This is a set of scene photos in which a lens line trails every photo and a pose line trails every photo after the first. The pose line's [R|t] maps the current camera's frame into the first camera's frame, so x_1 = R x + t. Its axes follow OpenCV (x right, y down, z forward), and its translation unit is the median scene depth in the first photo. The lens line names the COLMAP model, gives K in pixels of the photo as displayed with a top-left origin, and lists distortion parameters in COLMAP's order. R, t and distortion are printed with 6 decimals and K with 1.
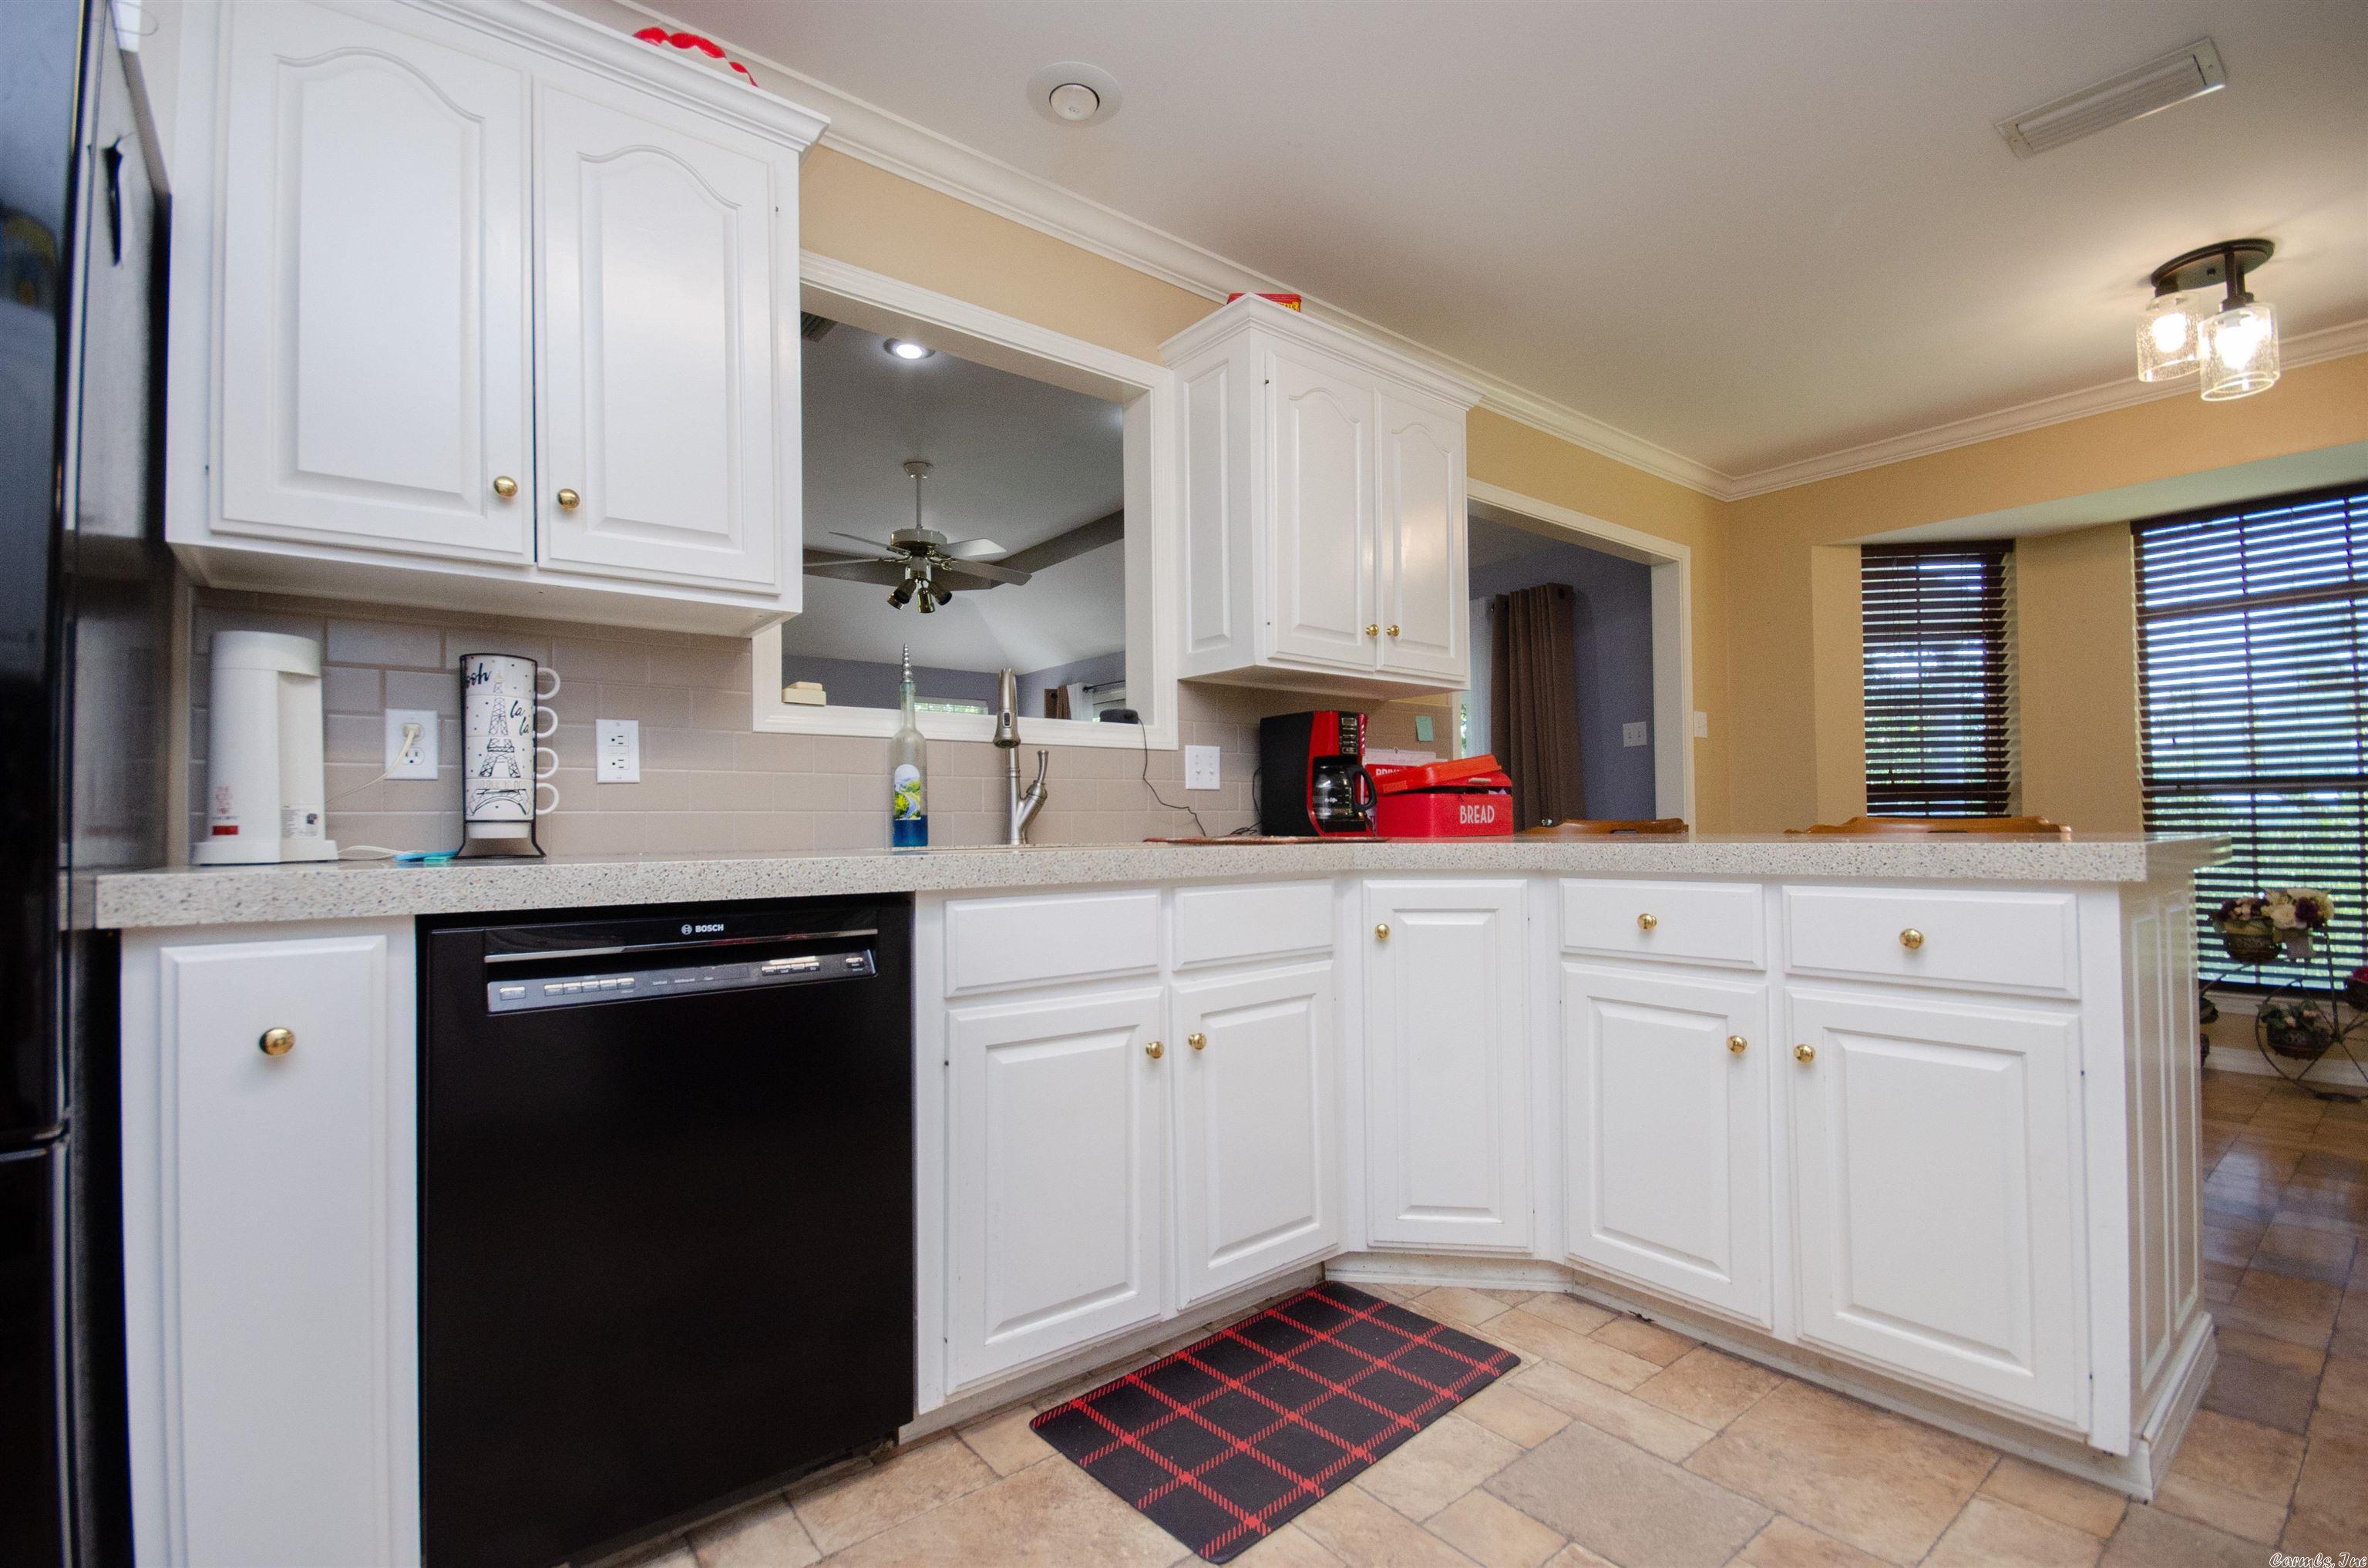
lens RADIAL K [[1028.0, 0, 1165.8], [0, 1028.0, 807.5], [0, 0, 1]] dist [0.009063, -0.012511]
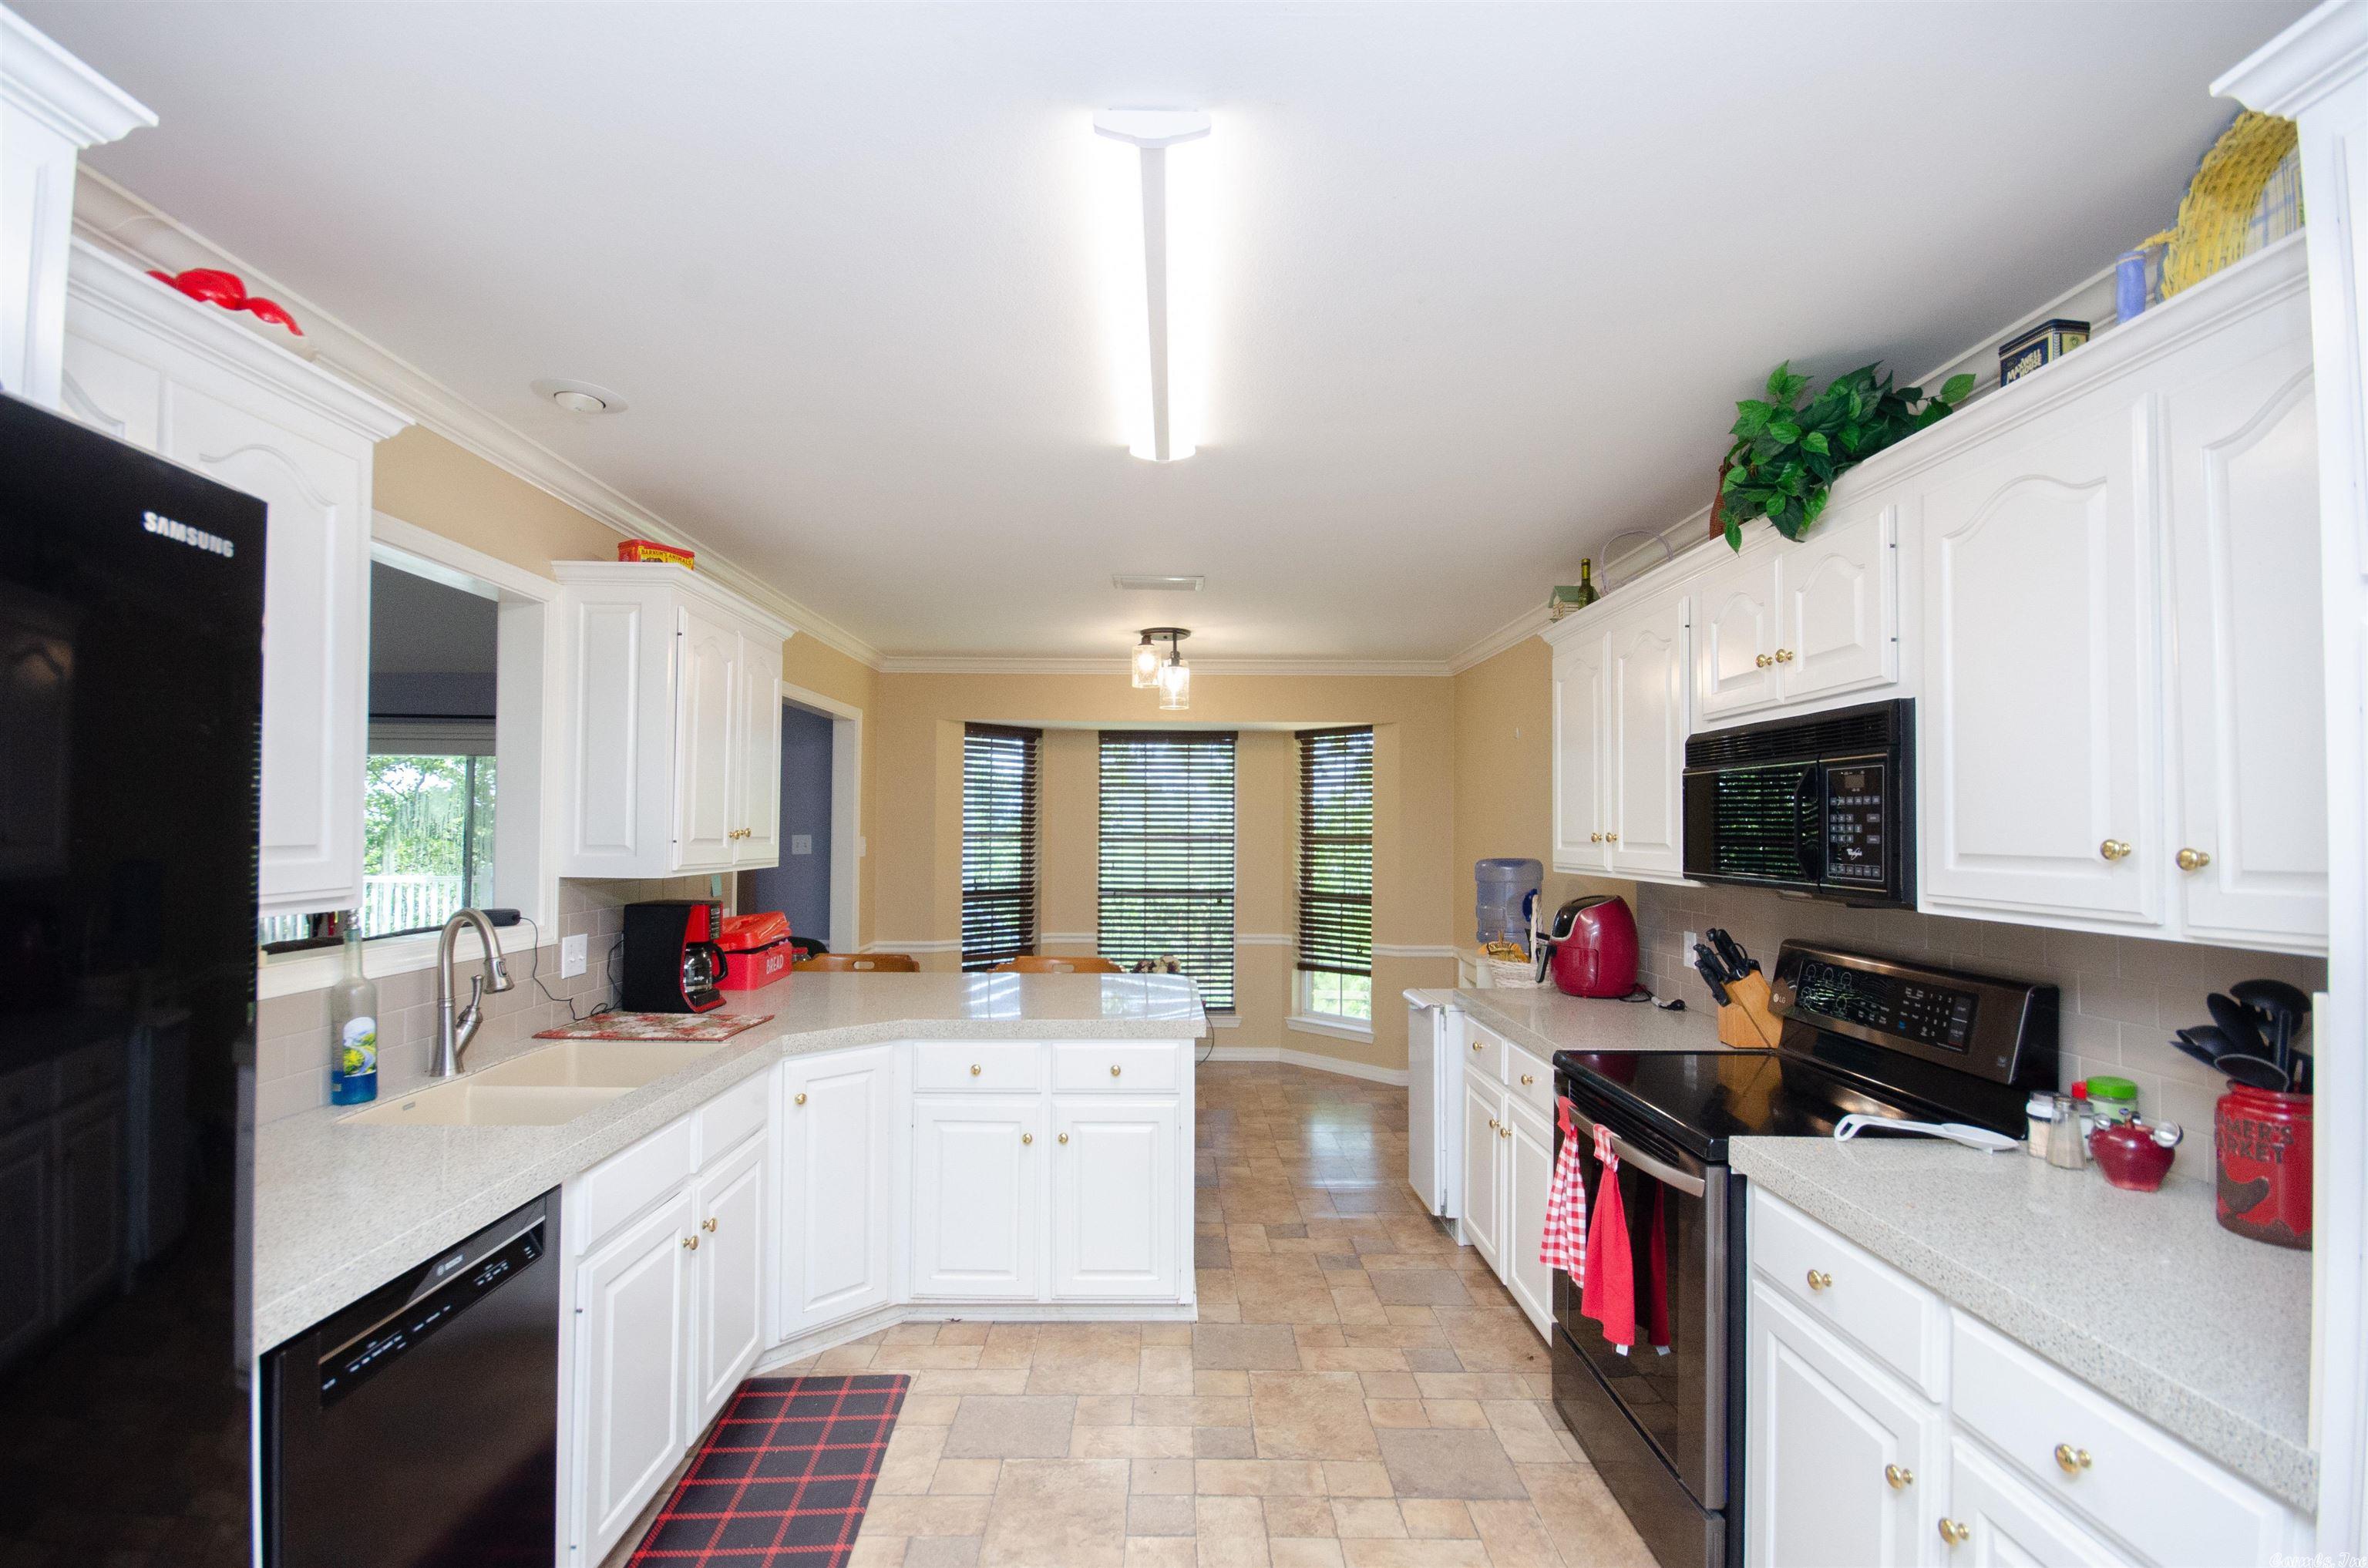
lens RADIAL K [[1028.0, 0, 1165.8], [0, 1028.0, 807.5], [0, 0, 1]] dist [0.009063, -0.012511]
pose [[0.611579, 0.033436, 0.790476, -0.519853], [-0.030178, 0.999365, -0.018923, -0.226148], [-0.790607, -0.012282, 0.612200, -0.171826]]
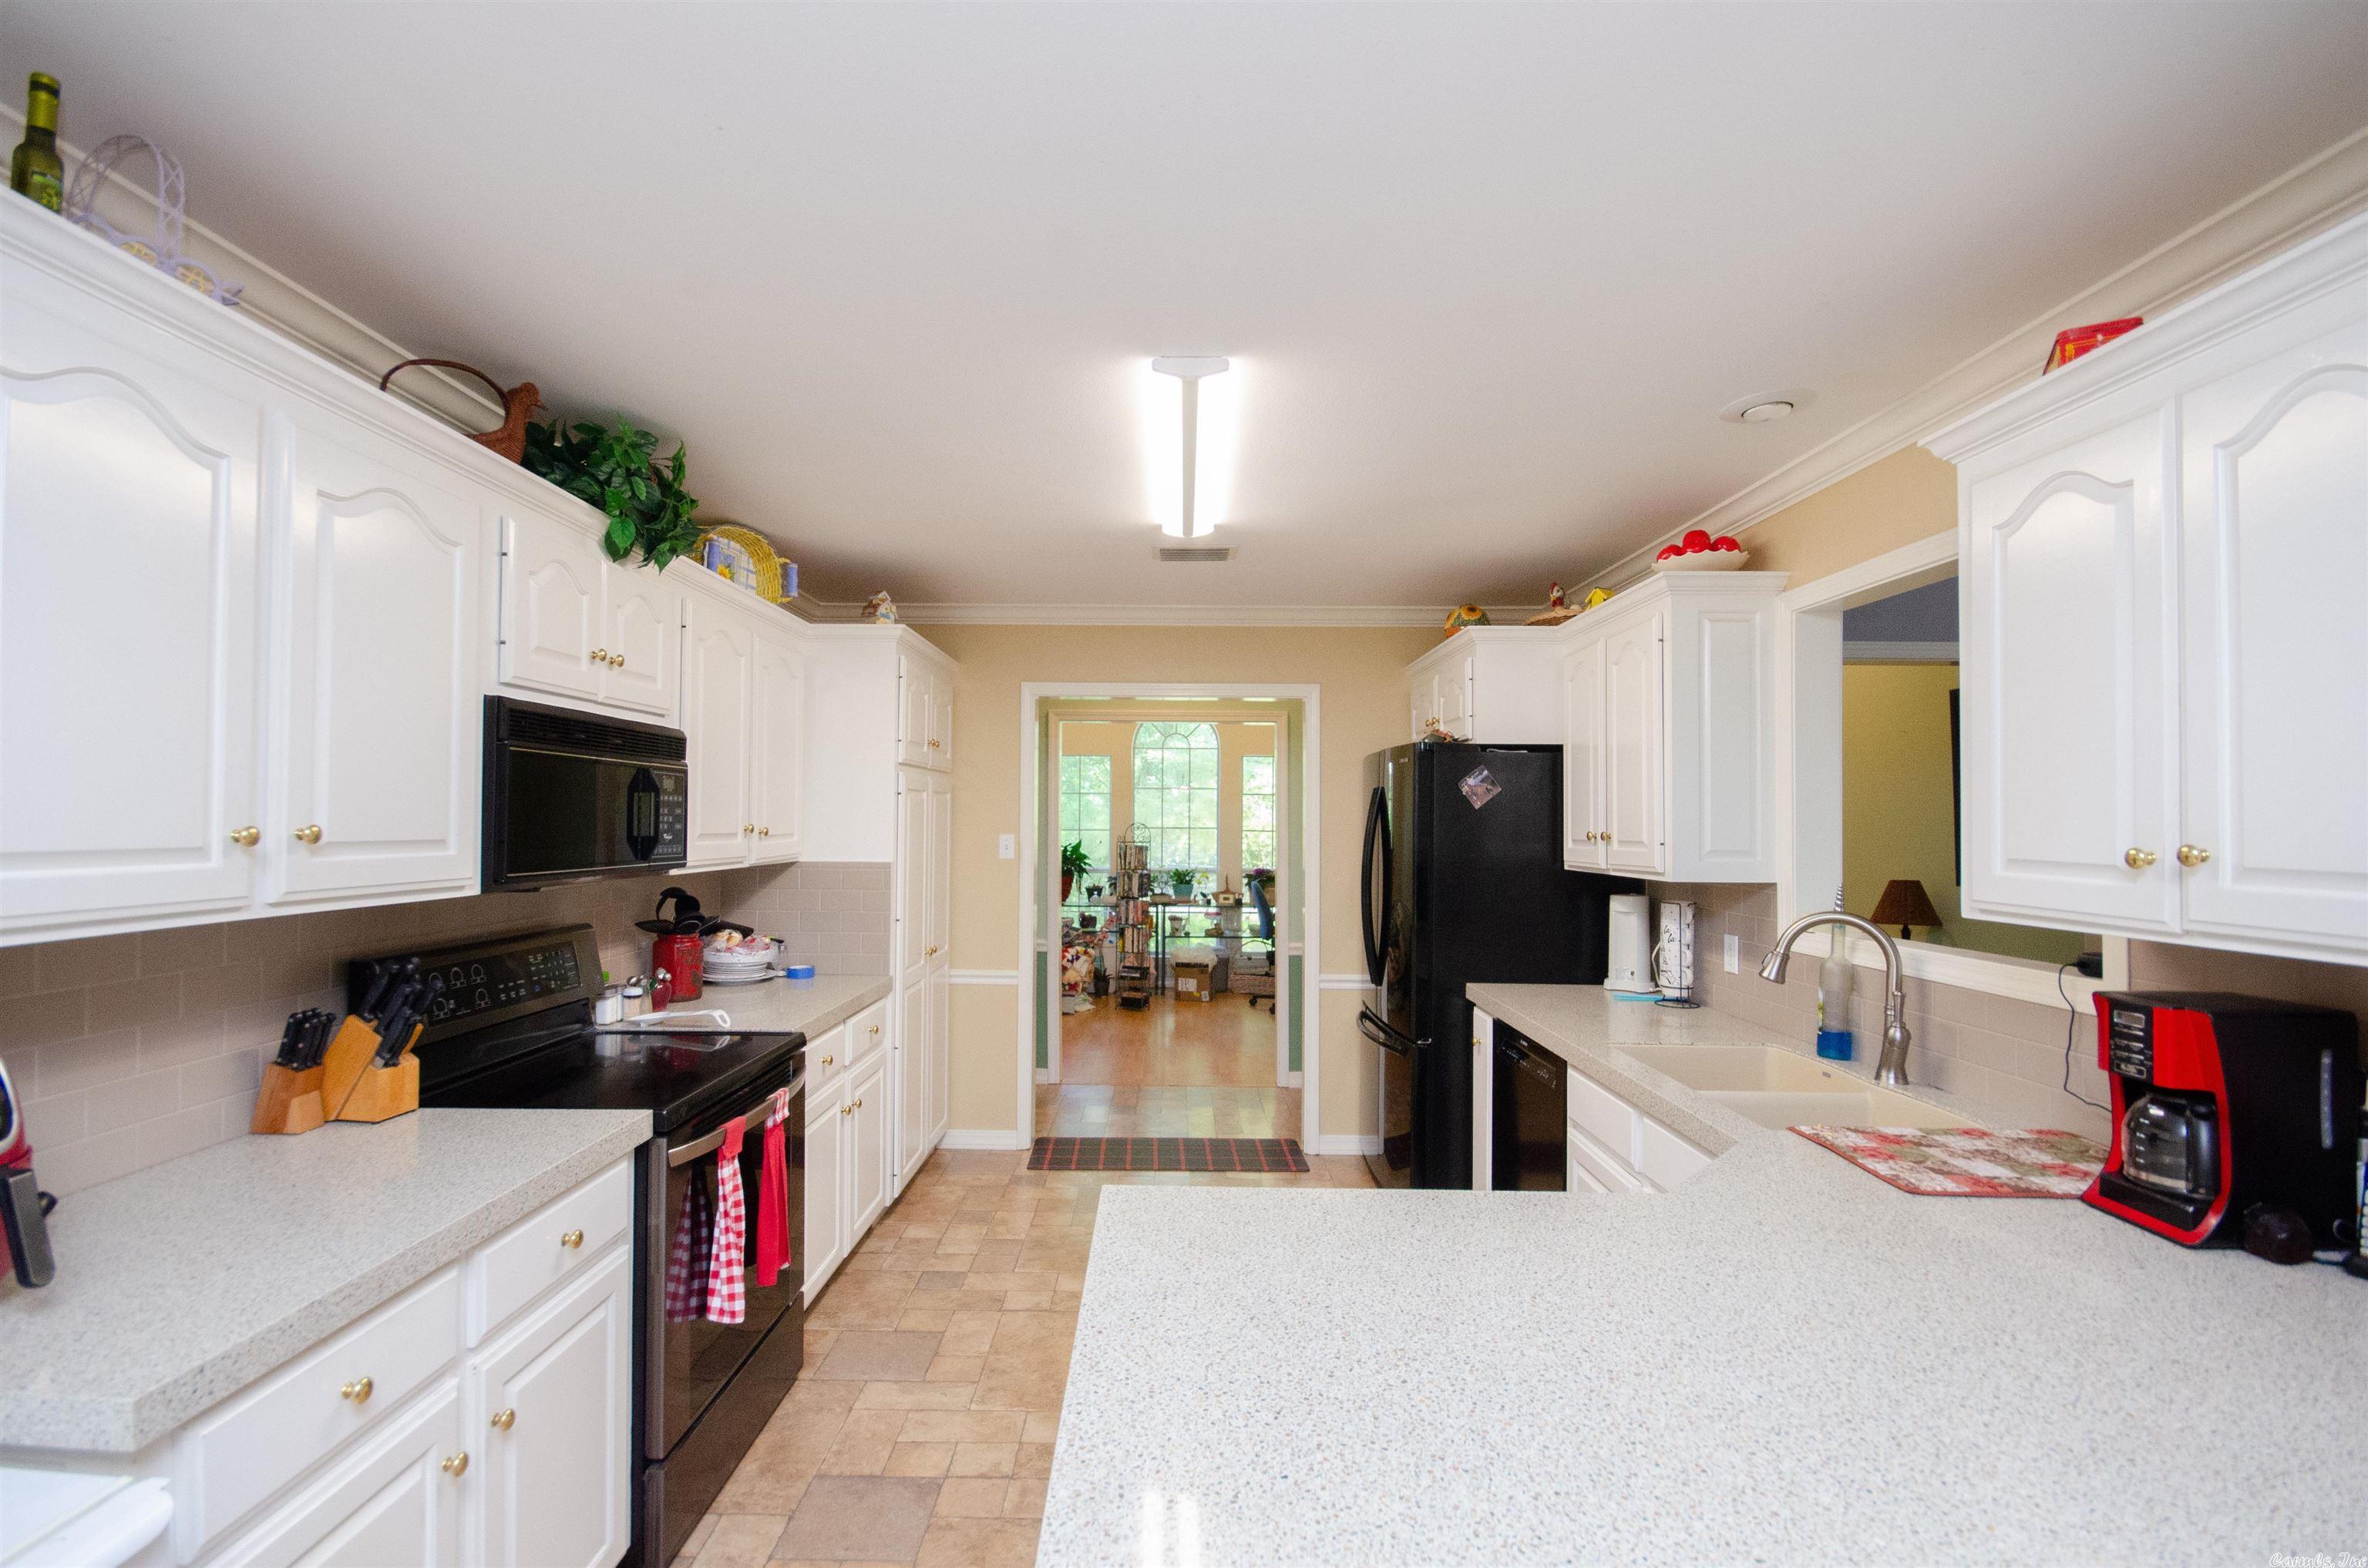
lens RADIAL K [[1029.0, 0, 1150.3], [0, 1029.0, 799.8], [0, 0, 1]] dist [-0.001610, -0.000733]
pose [[-0.626019, -0.007240, -0.779774, 1.107867], [0.016041, 0.999626, -0.022160, -0.229001], [0.779643, -0.026381, -0.625668, 1.073835]]
